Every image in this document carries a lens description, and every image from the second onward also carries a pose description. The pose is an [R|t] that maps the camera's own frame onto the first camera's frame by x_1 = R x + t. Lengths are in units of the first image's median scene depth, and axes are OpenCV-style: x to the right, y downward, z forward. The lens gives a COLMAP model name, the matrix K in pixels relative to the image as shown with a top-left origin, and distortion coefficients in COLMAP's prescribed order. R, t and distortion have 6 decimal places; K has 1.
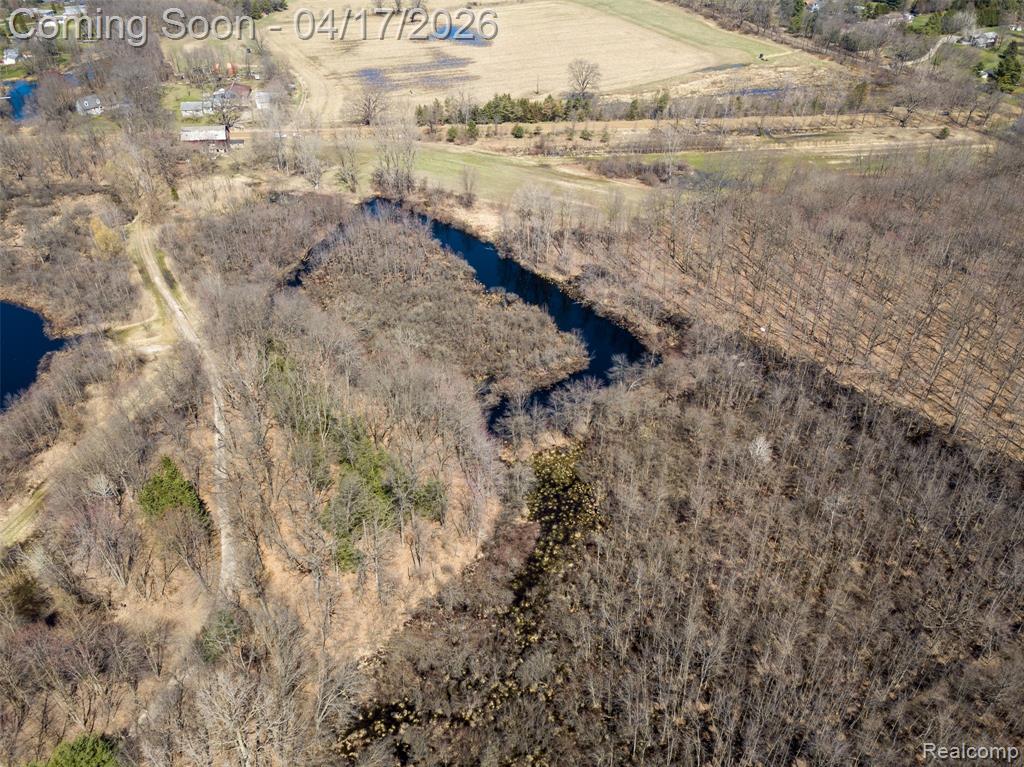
lens RADIAL K [[792.0, 0, 511.6], [0, 792.0, 363.1], [0, 0, 1]] dist [0.031450, -0.005608]
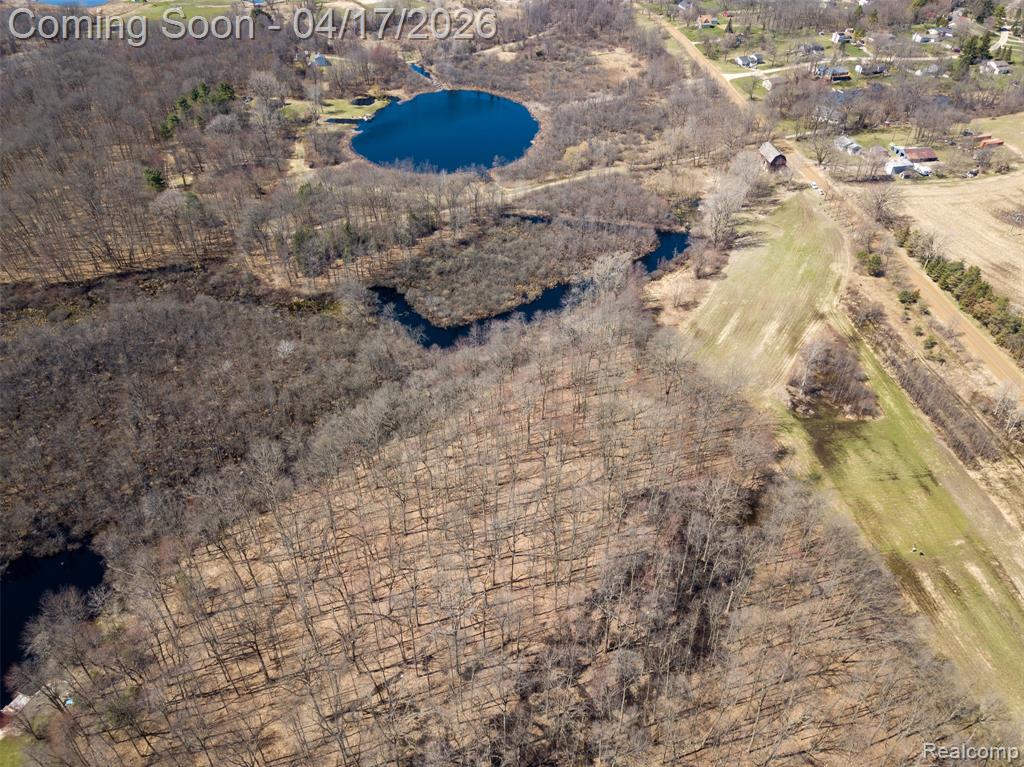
lens RADIAL K [[792.0, 0, 511.6], [0, 792.0, 363.1], [0, 0, 1]] dist [0.031450, -0.005608]
pose [[-0.005655, 0.590310, -0.807157, 0.853296], [-0.567580, 0.662658, 0.488608, -0.481129], [0.823299, 0.460889, 0.331301, 0.453083]]
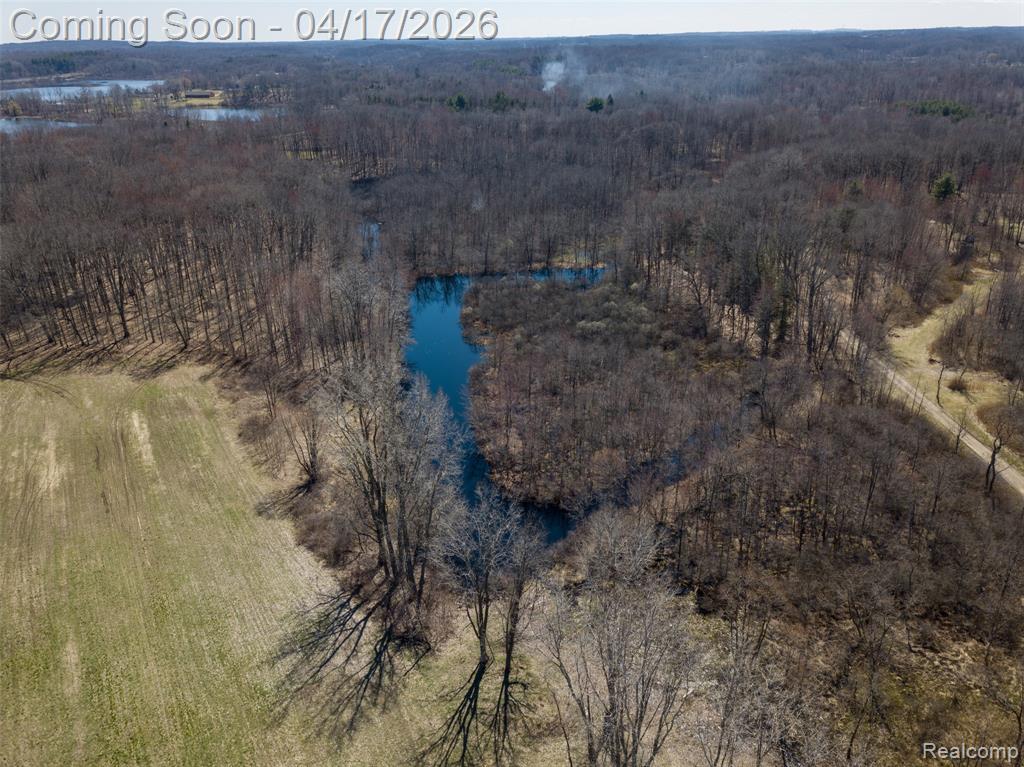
lens RADIAL K [[792.0, 0, 511.6], [0, 792.0, 363.1], [0, 0, 1]] dist [0.031450, -0.005608]
pose [[-0.857028, -0.183252, 0.481582, -0.317747], [0.296229, 0.589502, 0.751489, -0.491196], [-0.421606, 0.786706, -0.450935, 1.037647]]
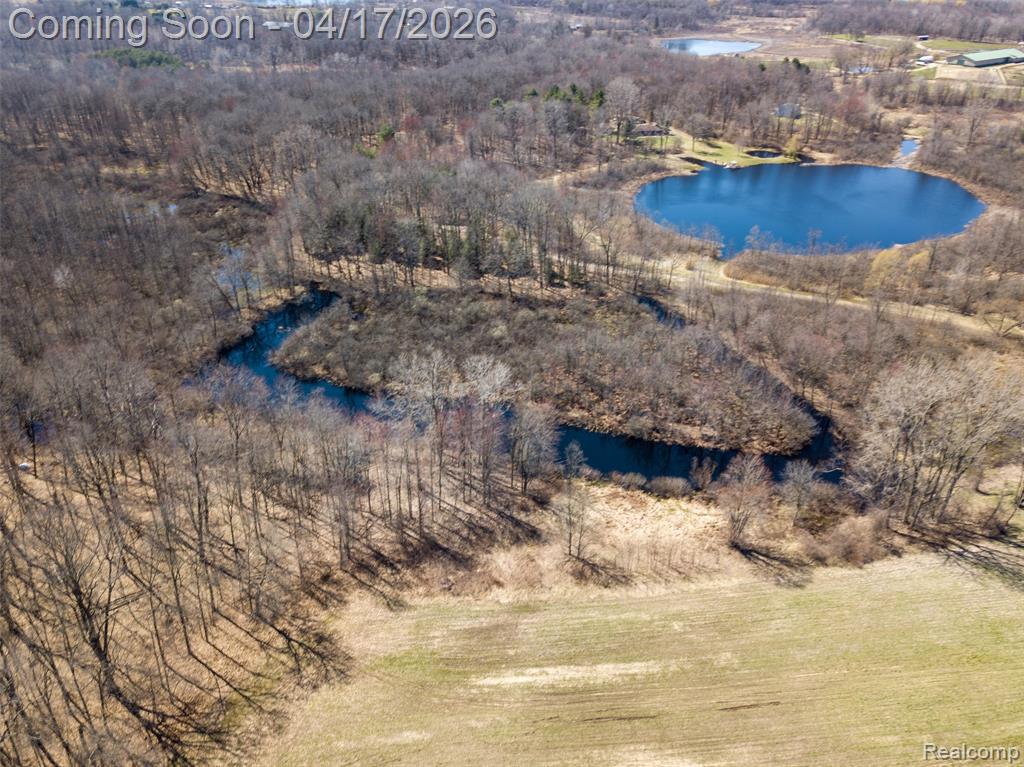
lens RADIAL K [[777.0, 0, 510.5], [0, 777.0, 384.9], [0, 0, 1]] dist [0.031901, -0.005455]
pose [[-0.812632, 0.283359, -0.509252, 0.216866], [-0.332569, 0.492102, 0.804508, -0.502491], [0.478569, 0.823130, -0.305662, 0.944816]]
